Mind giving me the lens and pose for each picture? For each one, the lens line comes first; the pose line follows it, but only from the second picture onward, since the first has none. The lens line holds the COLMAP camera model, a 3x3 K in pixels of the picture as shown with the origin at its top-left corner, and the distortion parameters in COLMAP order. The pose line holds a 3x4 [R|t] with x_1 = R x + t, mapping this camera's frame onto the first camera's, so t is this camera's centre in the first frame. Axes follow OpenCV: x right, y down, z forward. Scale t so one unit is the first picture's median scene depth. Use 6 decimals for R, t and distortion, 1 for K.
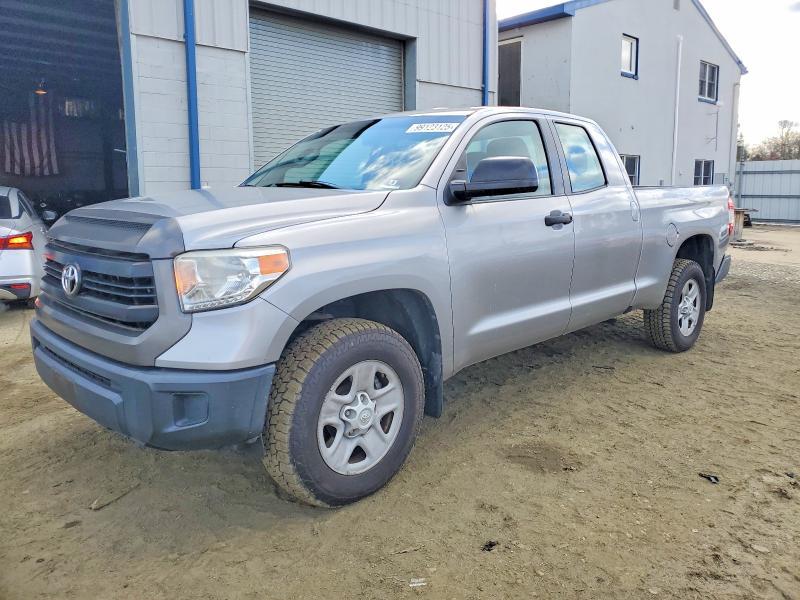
lens RADIAL K [[630.6, 0, 400.0], [0, 630.6, 300.0], [0, 0, 1]] dist [0.024107, 0.006358]
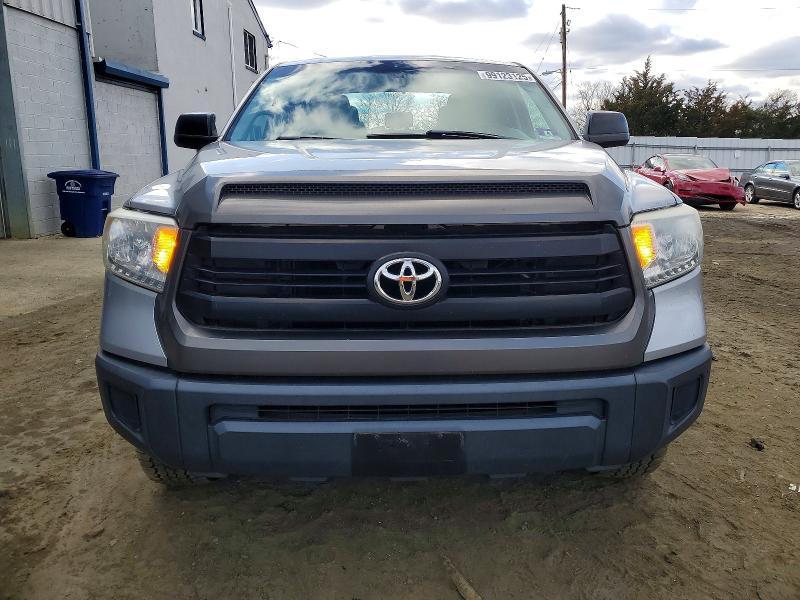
lens RADIAL K [[630.6, 0, 400.0], [0, 630.6, 300.0], [0, 0, 1]] dist [0.024107, 0.006358]
pose [[0.679581, -0.169573, 0.713733, -0.803459], [0.133488, 0.985259, 0.106983, -0.067636], [-0.721353, 0.022572, 0.692200, 0.474105]]
